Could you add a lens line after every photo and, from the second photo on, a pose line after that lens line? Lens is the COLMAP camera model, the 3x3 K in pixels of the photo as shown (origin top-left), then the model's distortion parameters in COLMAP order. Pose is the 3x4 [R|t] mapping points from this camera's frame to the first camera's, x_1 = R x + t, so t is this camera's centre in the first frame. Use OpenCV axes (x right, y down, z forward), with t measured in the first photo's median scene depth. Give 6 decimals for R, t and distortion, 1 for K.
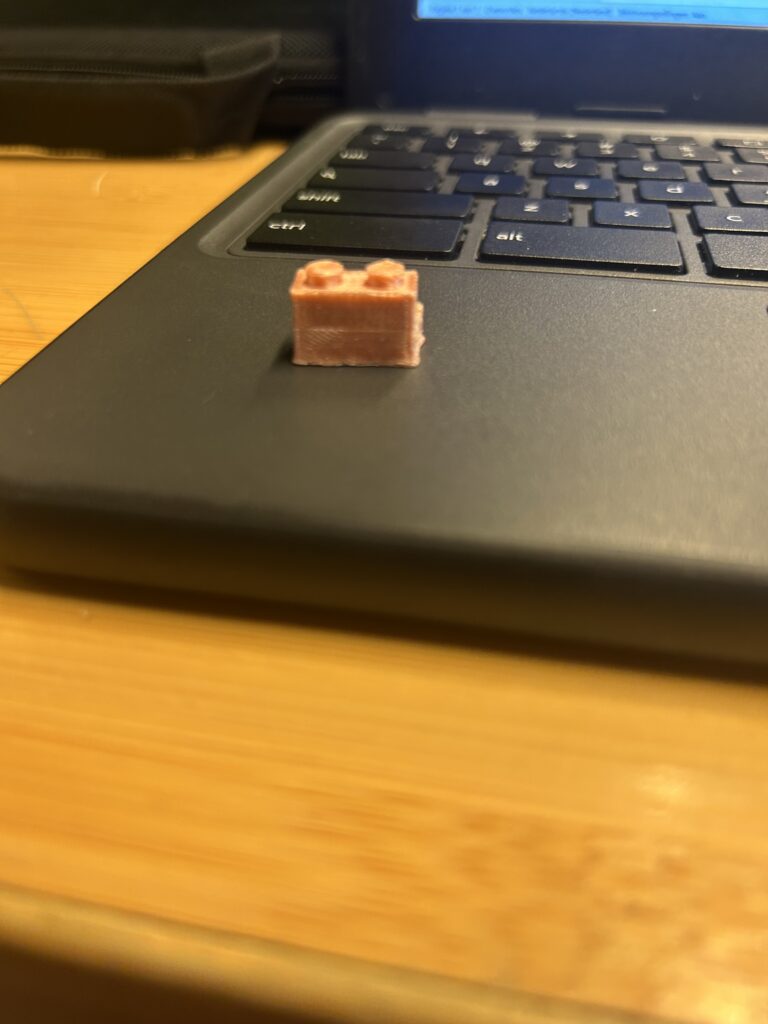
lens RADIAL K [[804.7, 0, 386.7], [0, 804.7, 510.0], [0, 0, 1]] dist [-0.046017, 0.000802]
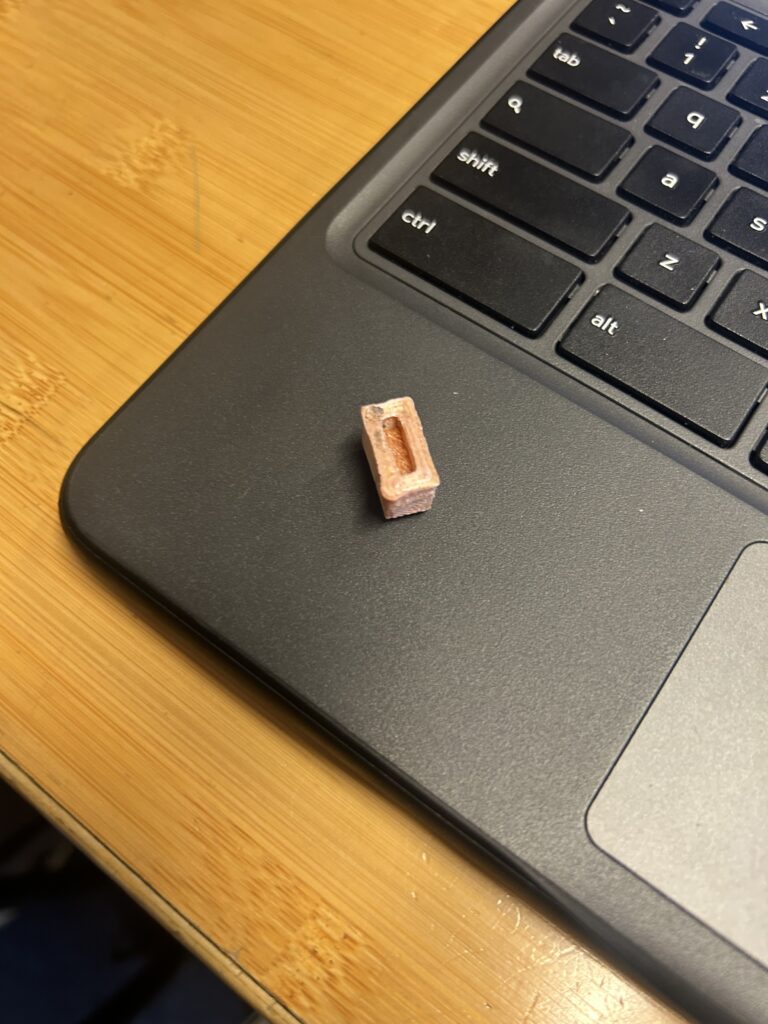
lens RADIAL K [[804.7, 0, 386.7], [0, 804.7, 510.0], [0, 0, 1]] dist [-0.046017, 0.000802]
pose [[0.908145, 0.382617, -0.169933, 0.156241], [-0.242814, 0.812027, 0.530711, -0.586473], [0.341049, -0.440700, 0.830342, -0.036954]]
